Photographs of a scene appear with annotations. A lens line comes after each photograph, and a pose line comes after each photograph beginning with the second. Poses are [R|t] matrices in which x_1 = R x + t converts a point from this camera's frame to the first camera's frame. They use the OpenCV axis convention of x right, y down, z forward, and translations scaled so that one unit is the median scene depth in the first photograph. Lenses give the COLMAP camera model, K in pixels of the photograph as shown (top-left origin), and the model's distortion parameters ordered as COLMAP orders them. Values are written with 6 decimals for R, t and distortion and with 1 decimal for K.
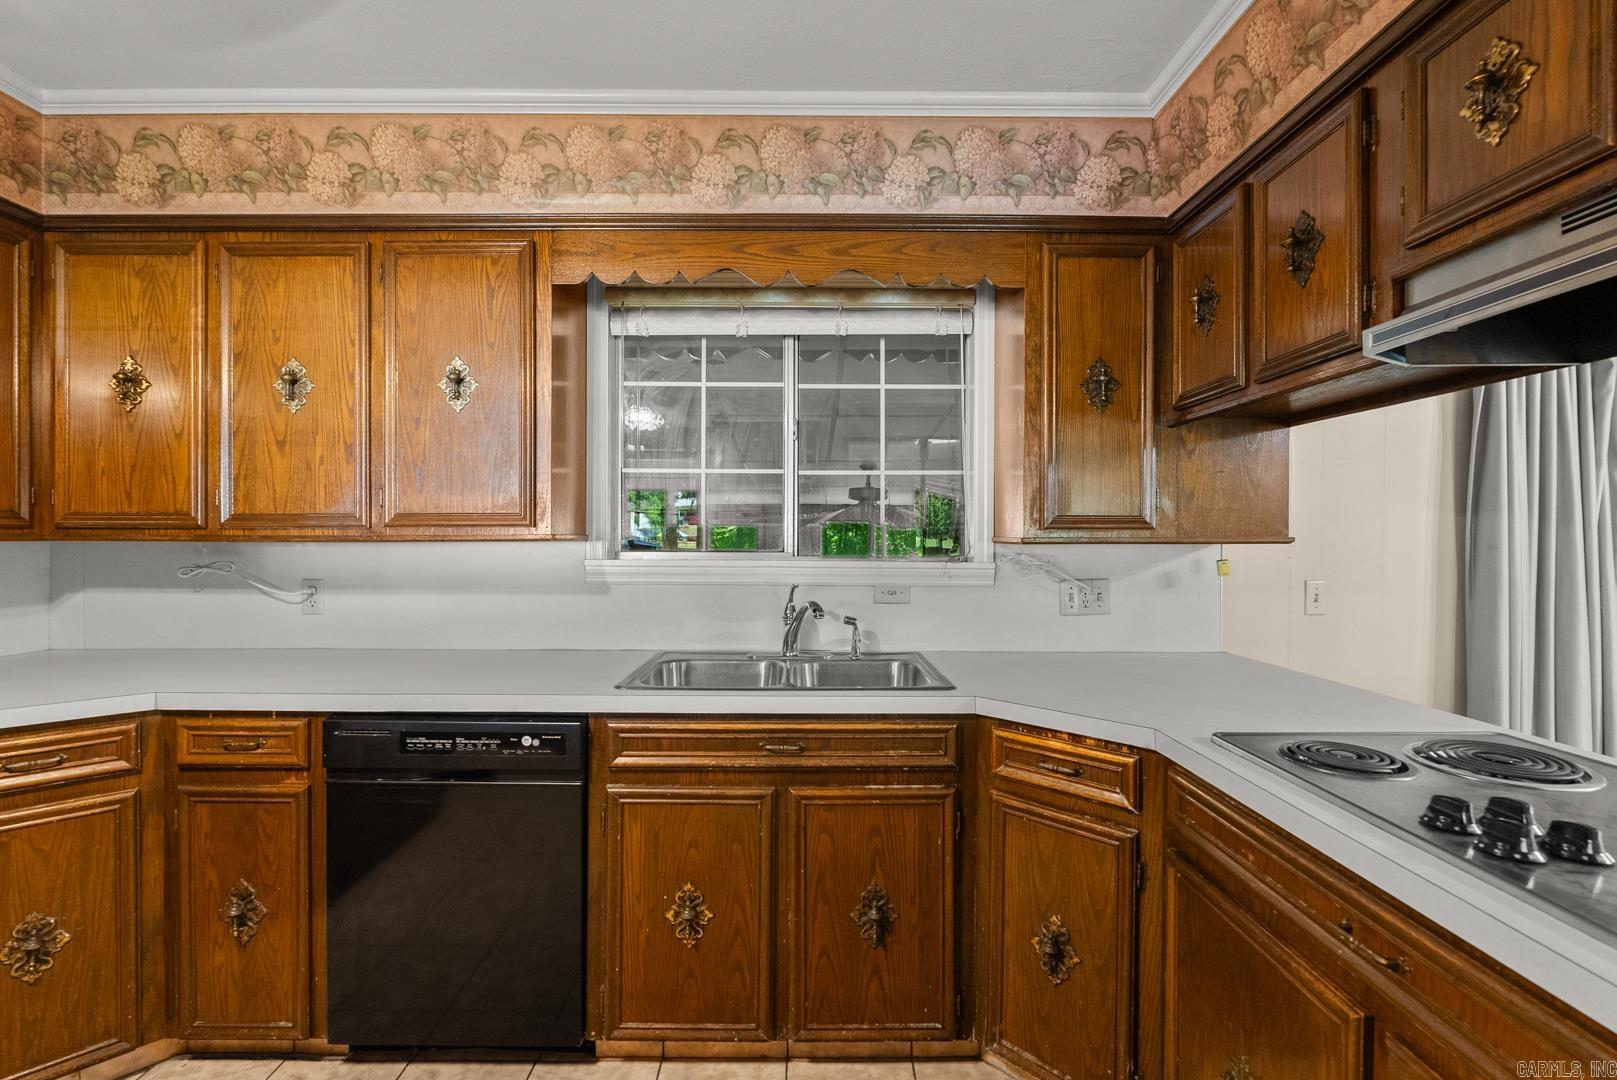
lens RADIAL K [[713.7, 0, 806.2], [0, 713.7, 541.6], [0, 0, 1]] dist [-0.011693, 0.001573]
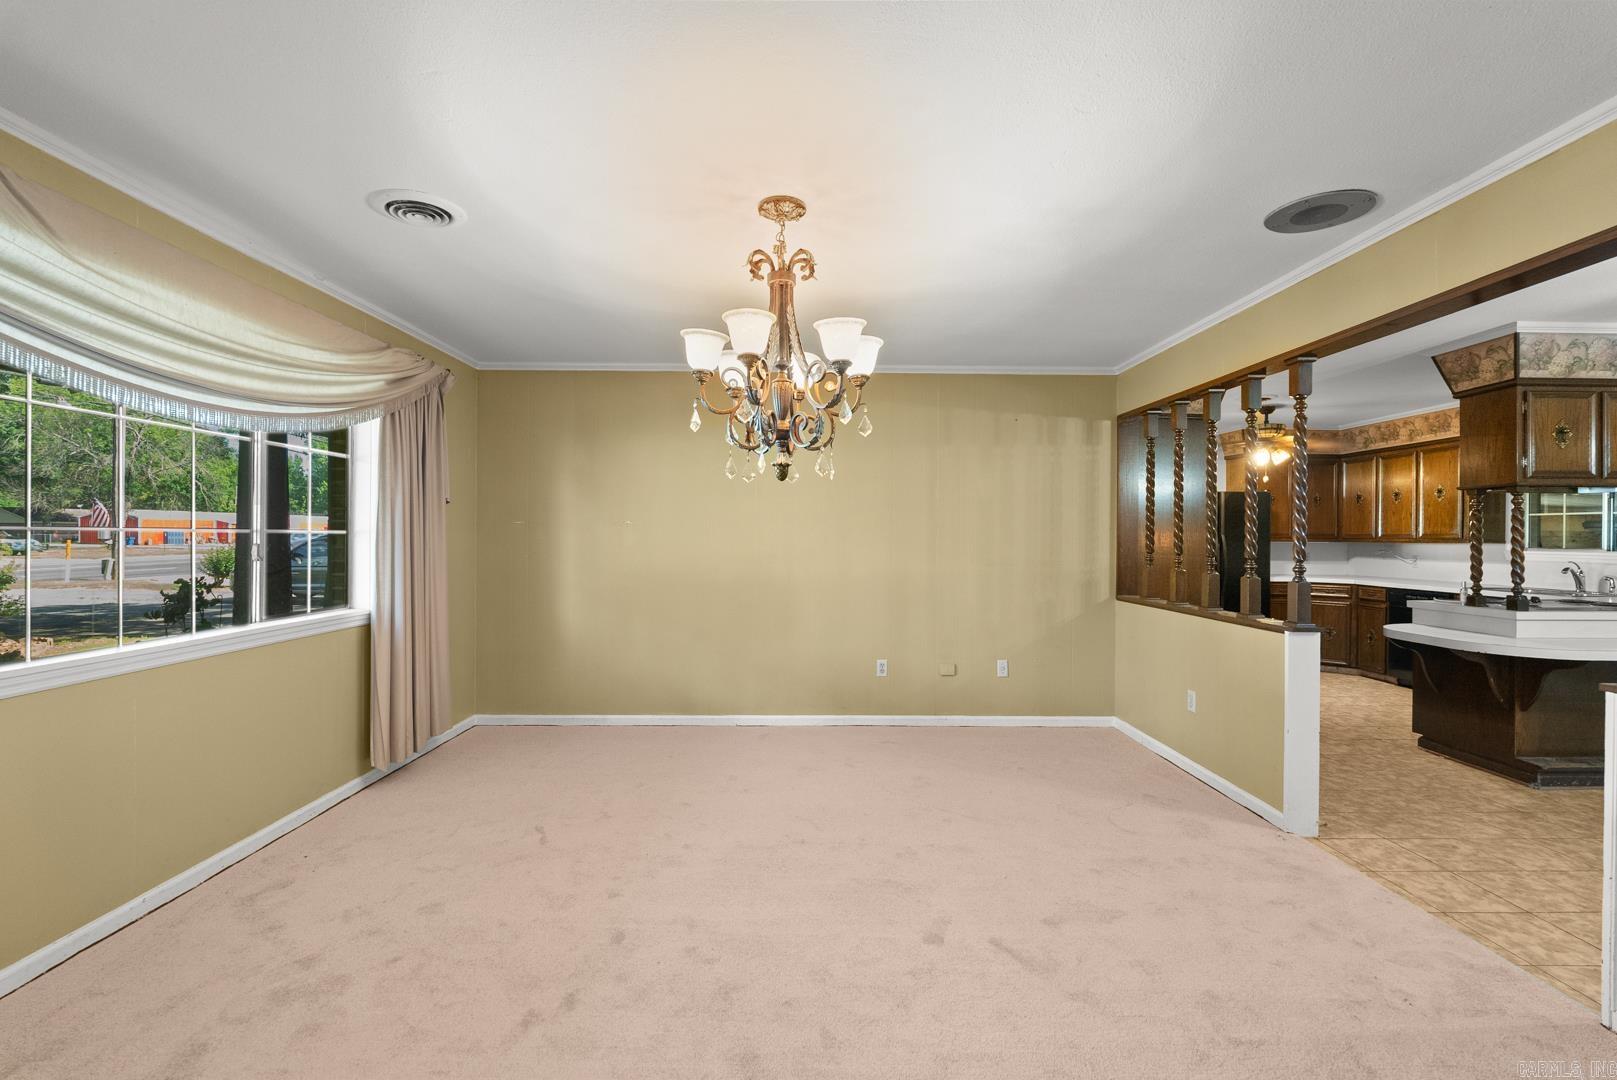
lens RADIAL K [[713.7, 0, 811.7], [0, 713.7, 541.6], [0, 0, 1]] dist [-0.011693, 0.001573]
pose [[0.004213, 0.003996, -0.999983, 2.676346], [-0.009694, 0.999945, 0.003955, 0.008621], [0.999944, 0.009677, 0.004251, -1.823558]]
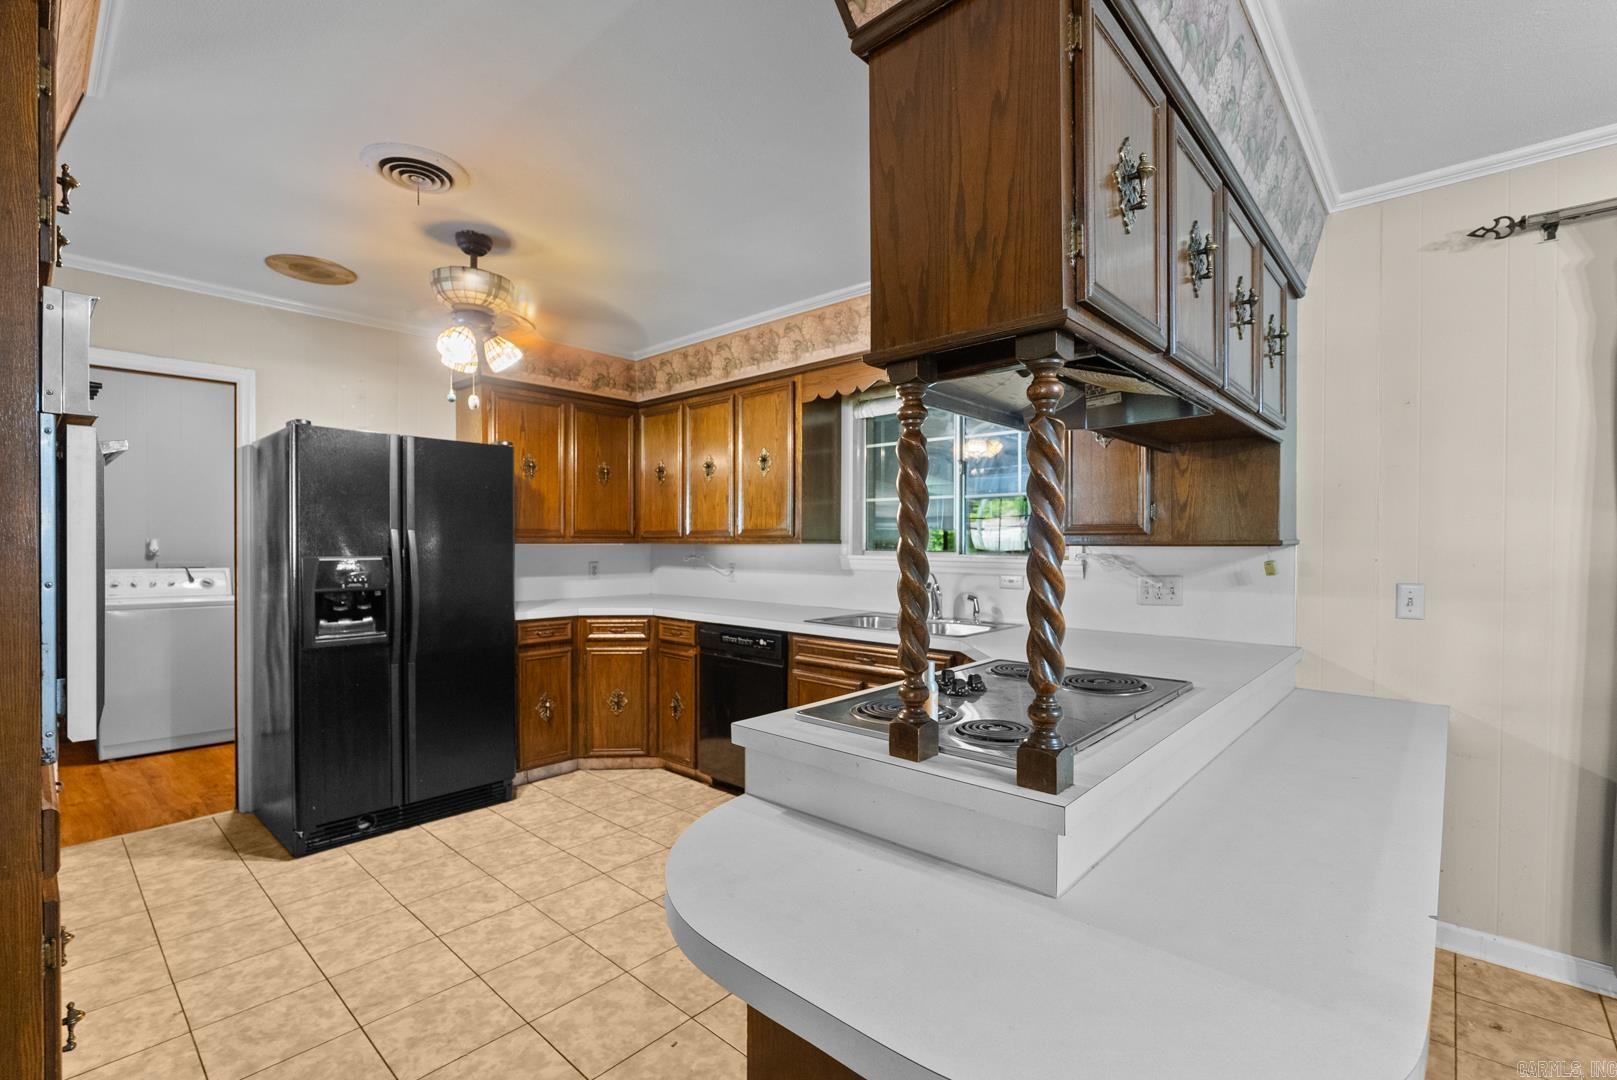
lens RADIAL K [[713.7, 0, 811.4], [0, 713.7, 548.7], [0, 0, 1]] dist [-0.011693, 0.001573]
pose [[0.739861, 0.004467, -0.672745, 0.917448], [-0.002286, 0.999989, 0.004125, 0.004692], [0.672756, -0.001514, 0.739863, -0.348640]]
